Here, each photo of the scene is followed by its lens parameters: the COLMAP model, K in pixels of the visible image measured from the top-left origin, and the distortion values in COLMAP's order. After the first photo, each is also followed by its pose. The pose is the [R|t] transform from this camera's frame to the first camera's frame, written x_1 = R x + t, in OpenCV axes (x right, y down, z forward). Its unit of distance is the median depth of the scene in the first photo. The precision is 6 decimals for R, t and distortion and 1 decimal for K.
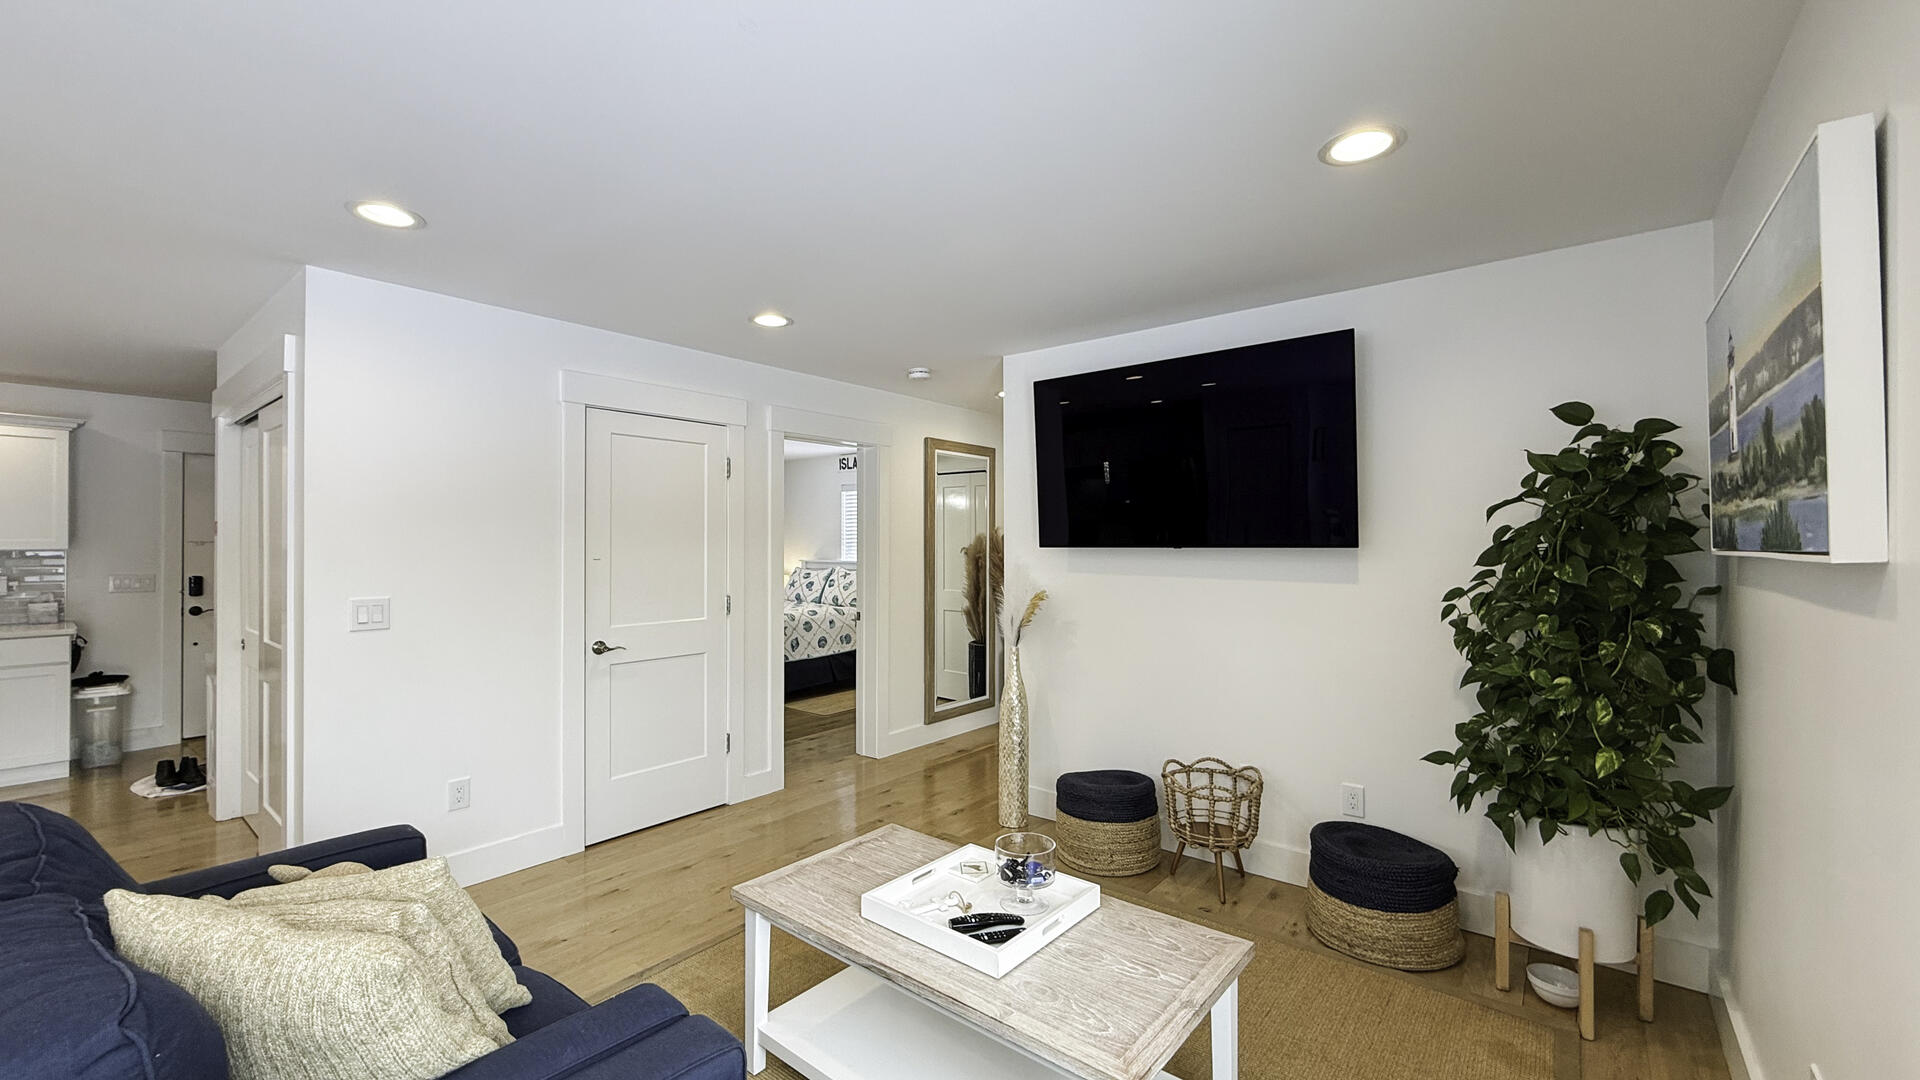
lens RADIAL K [[770.1, 0, 954.3], [0, 770.1, 538.1], [0, 0, 1]] dist [0.002318, -0.000048]
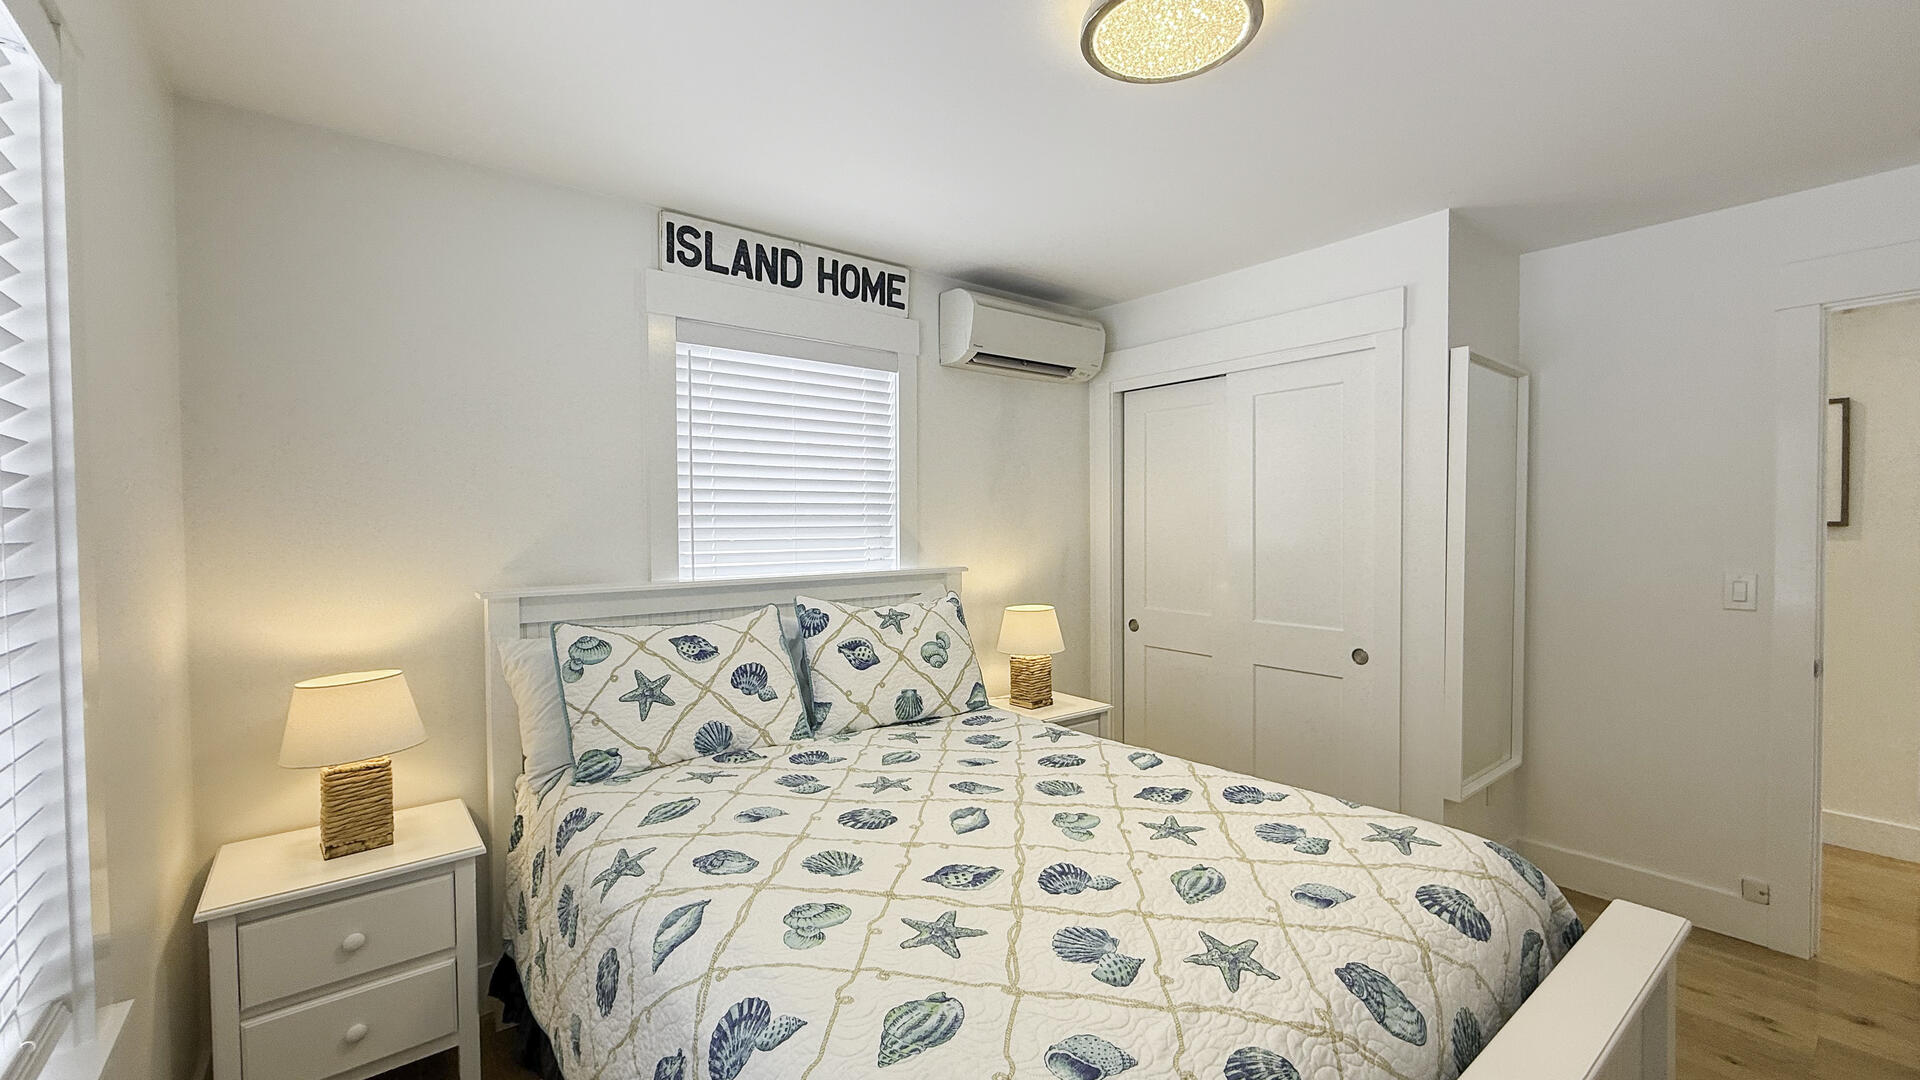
lens RADIAL K [[770.1, 0, 955.4], [0, 770.1, 542.2], [0, 0, 1]] dist [0.002318, -0.000048]
pose [[0.215568, -0.024862, 0.976172, -0.442477], [0.000304, 0.999677, 0.025394, 0.008318], [-0.976489, -0.005178, 0.215507, 0.910465]]
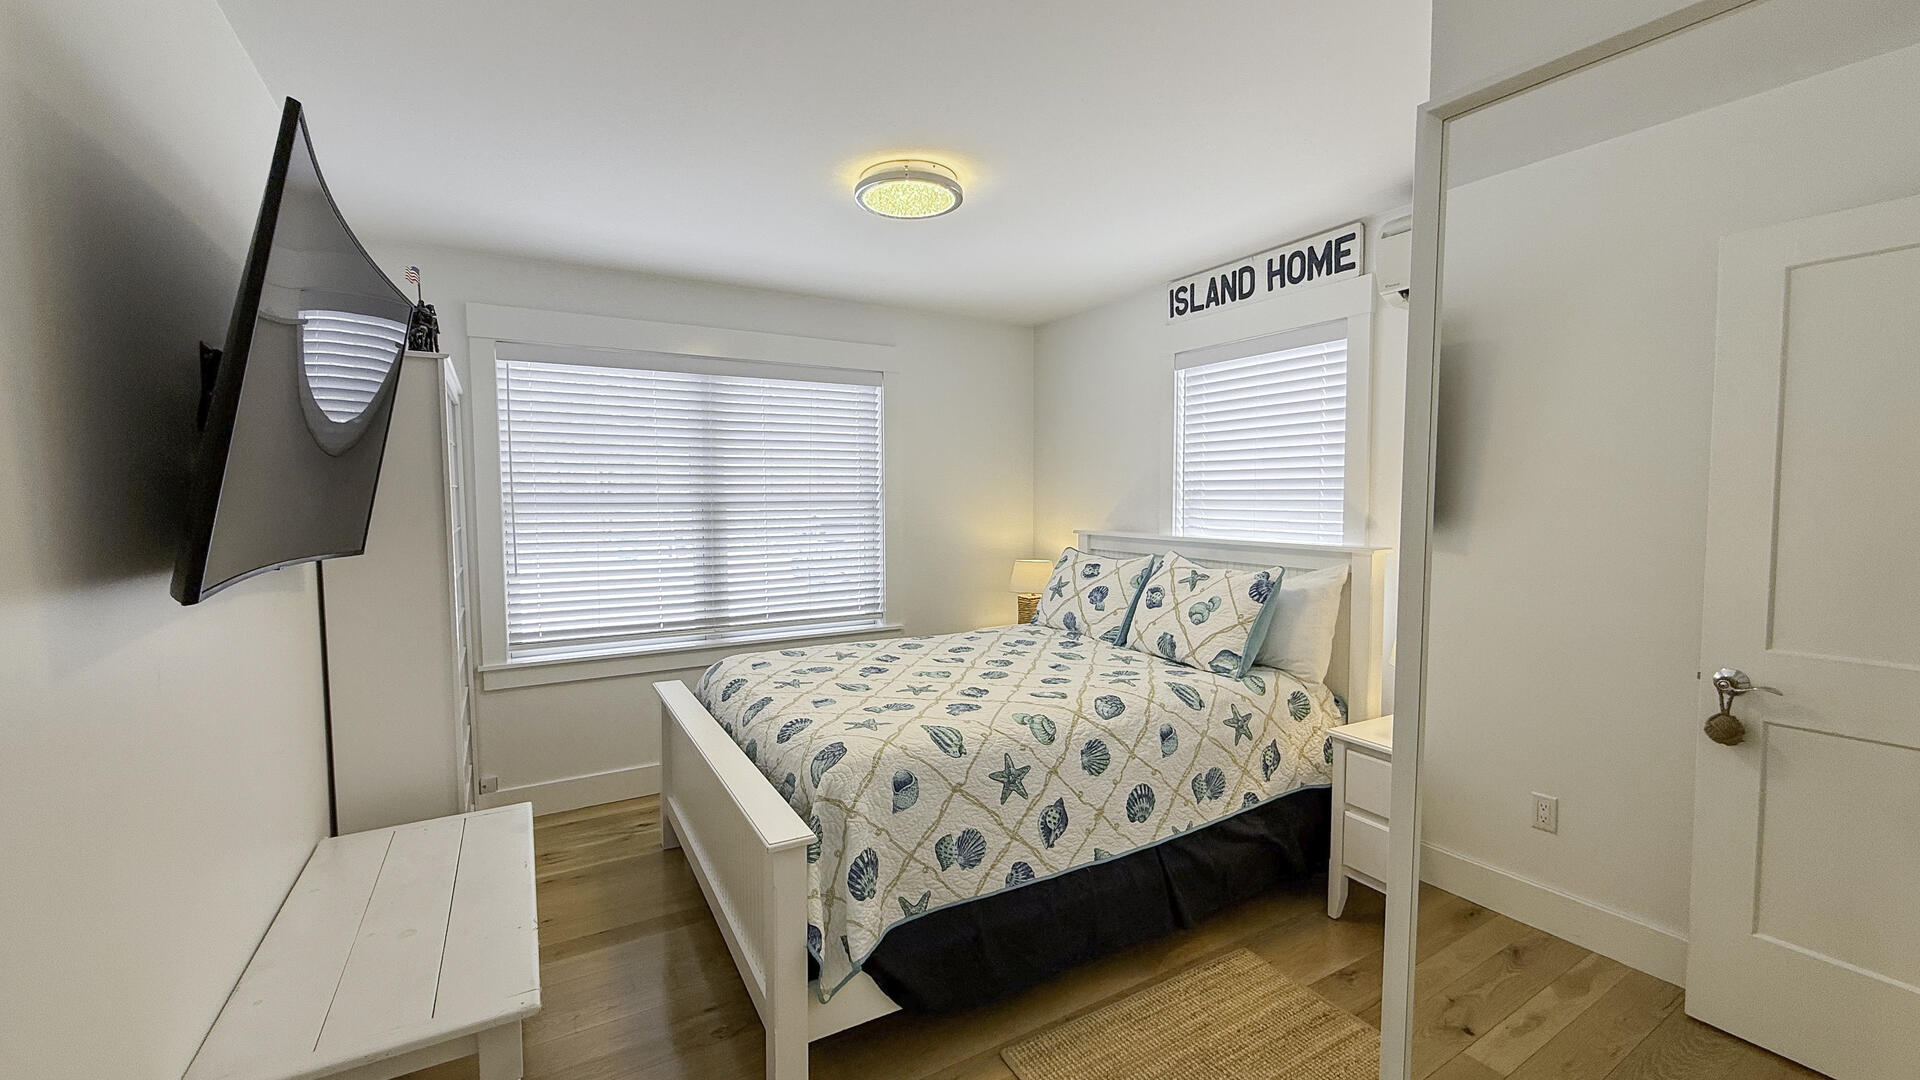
lens RADIAL K [[770.1, 0, 959.3], [0, 770.1, 537.9], [0, 0, 1]] dist [0.002318, -0.000048]
pose [[0.937944, 0.015904, -0.346423, -0.119604], [0.006547, 0.997958, 0.063542, 0.003595], [0.346726, -0.061867, 0.935924, 0.613382]]
